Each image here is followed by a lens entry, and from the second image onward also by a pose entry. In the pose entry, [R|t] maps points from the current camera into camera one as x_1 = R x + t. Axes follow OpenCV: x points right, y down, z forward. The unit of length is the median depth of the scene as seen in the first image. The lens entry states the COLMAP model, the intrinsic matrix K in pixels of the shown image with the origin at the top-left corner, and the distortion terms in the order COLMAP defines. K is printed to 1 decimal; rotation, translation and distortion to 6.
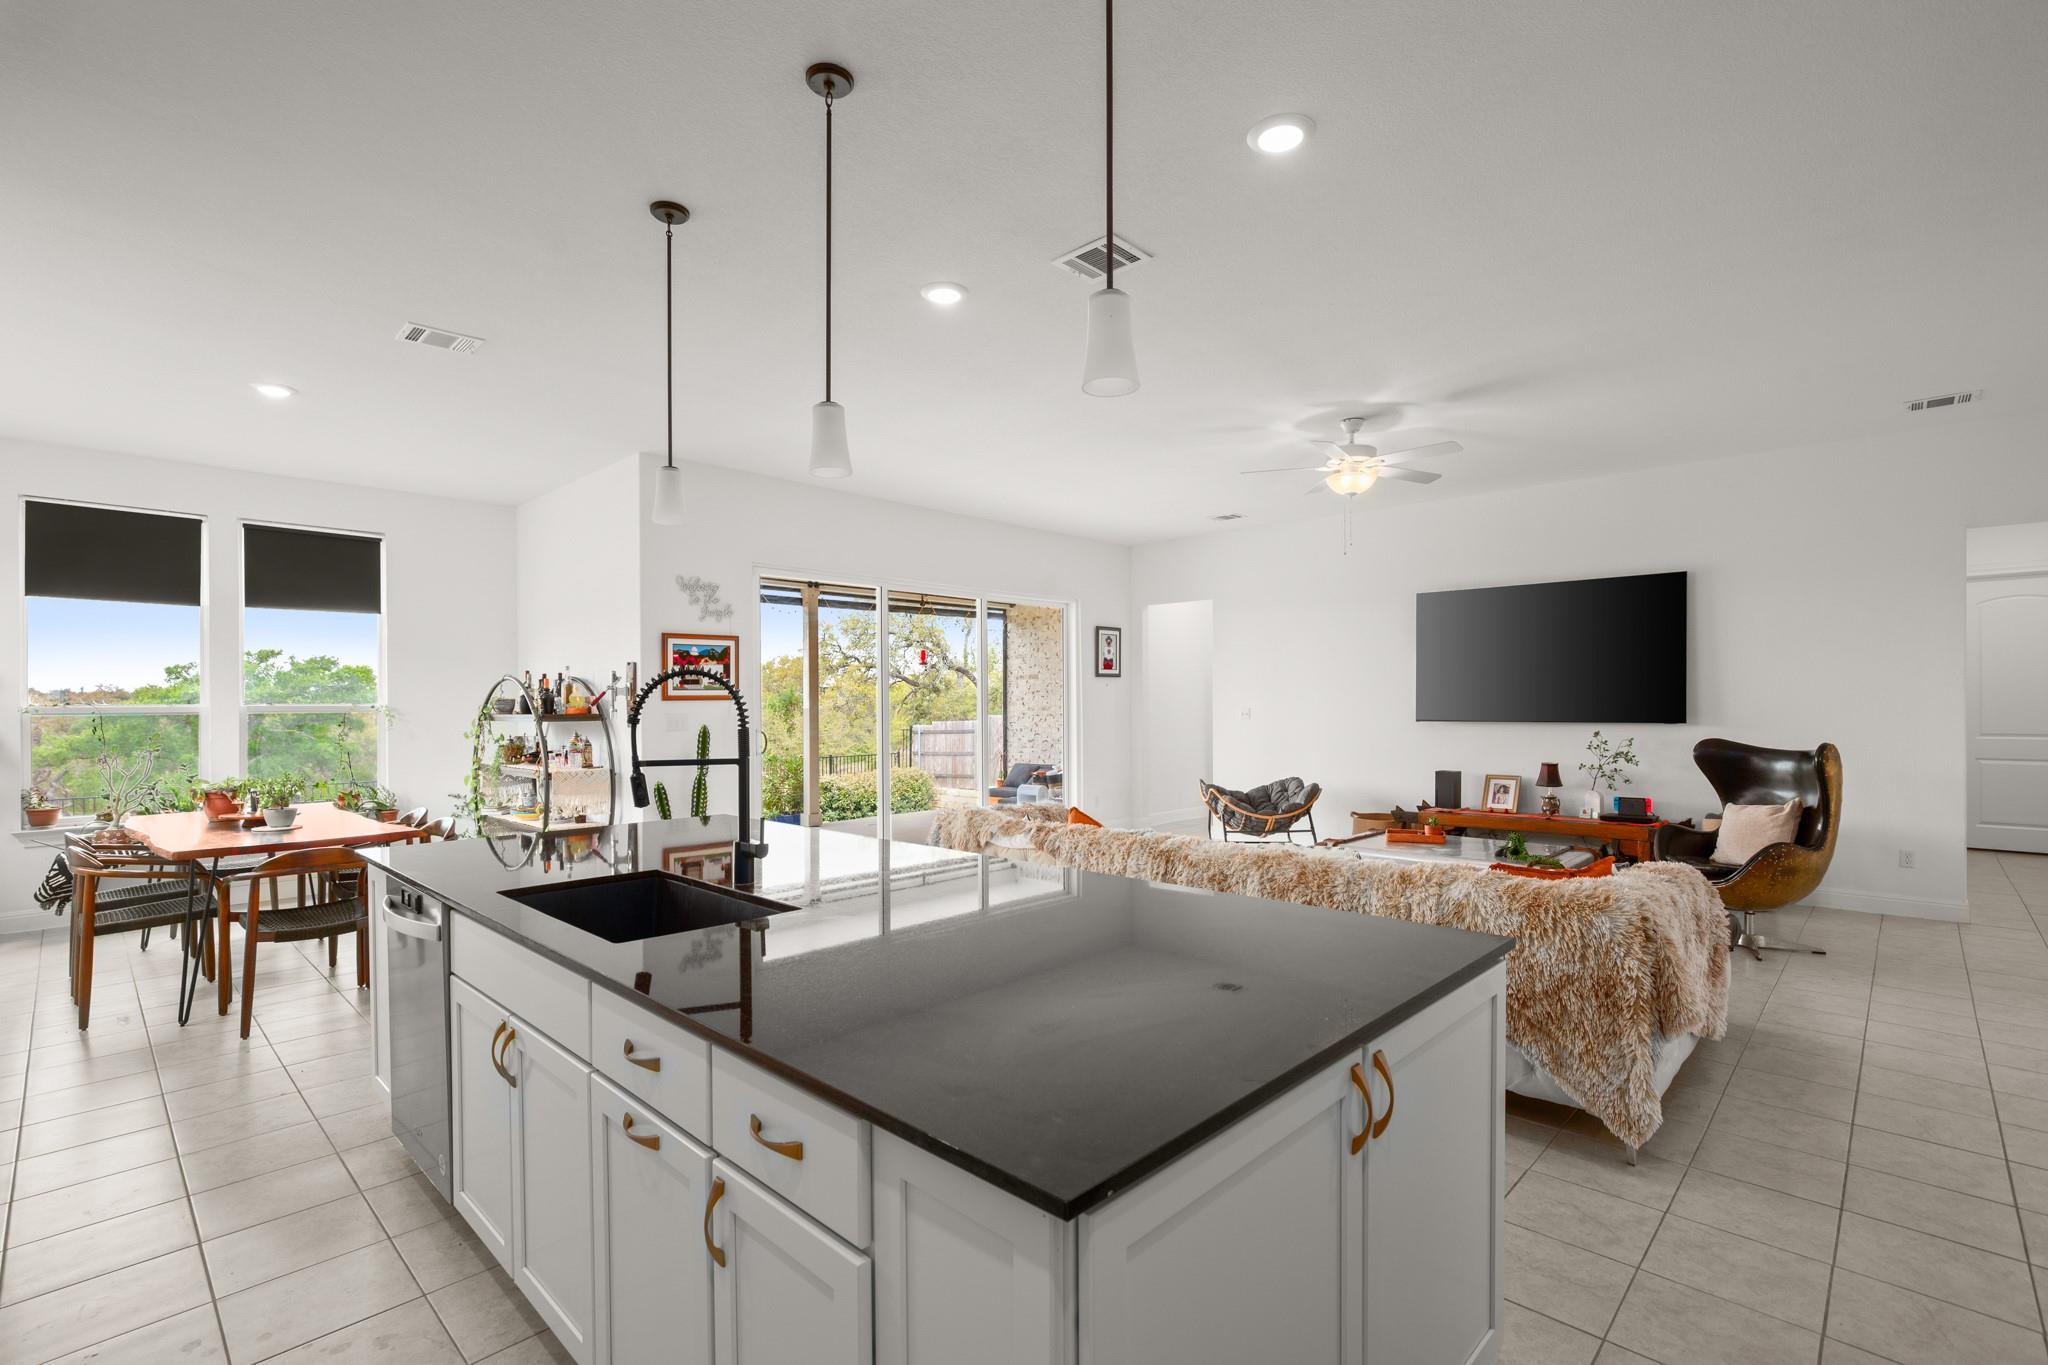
lens RADIAL K [[929.0, 0, 1025.7], [0, 929.0, 705.4], [0, 0, 1]] dist [-0.019228, 0.005725]
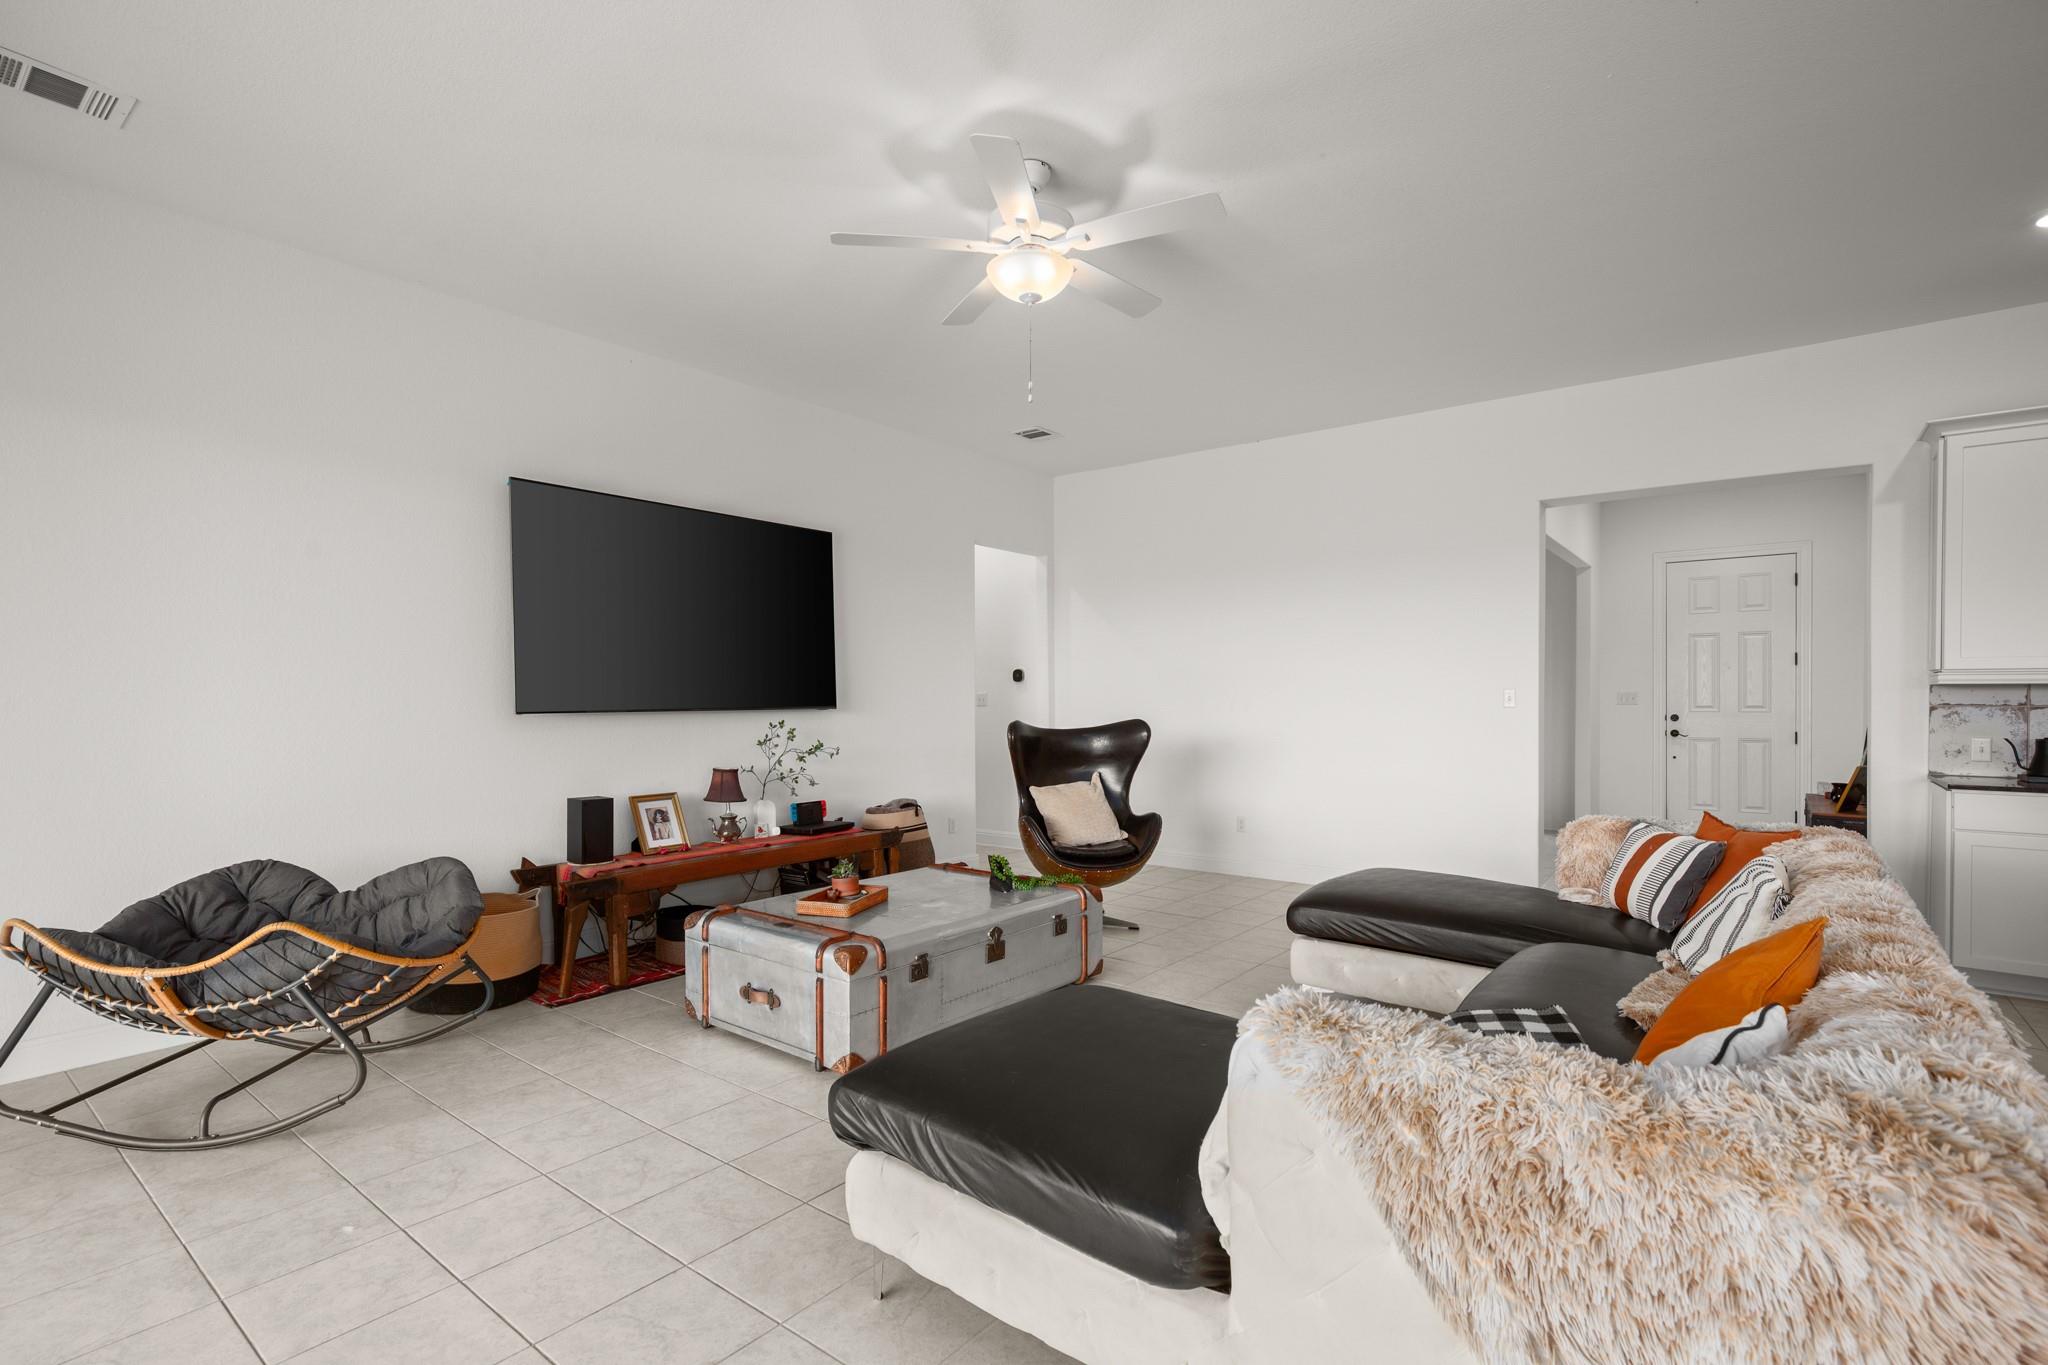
lens RADIAL K [[959.3, 0, 1030.4], [0, 959.3, 704.4], [0, 0, 1]] dist [-0.000251, 0.000653]
pose [[-0.109117, -0.002164, 0.994027, -0.190273], [0.005926, 0.999978, 0.002828, 0.013692], [-0.994011, 0.006199, -0.109101, 0.881977]]
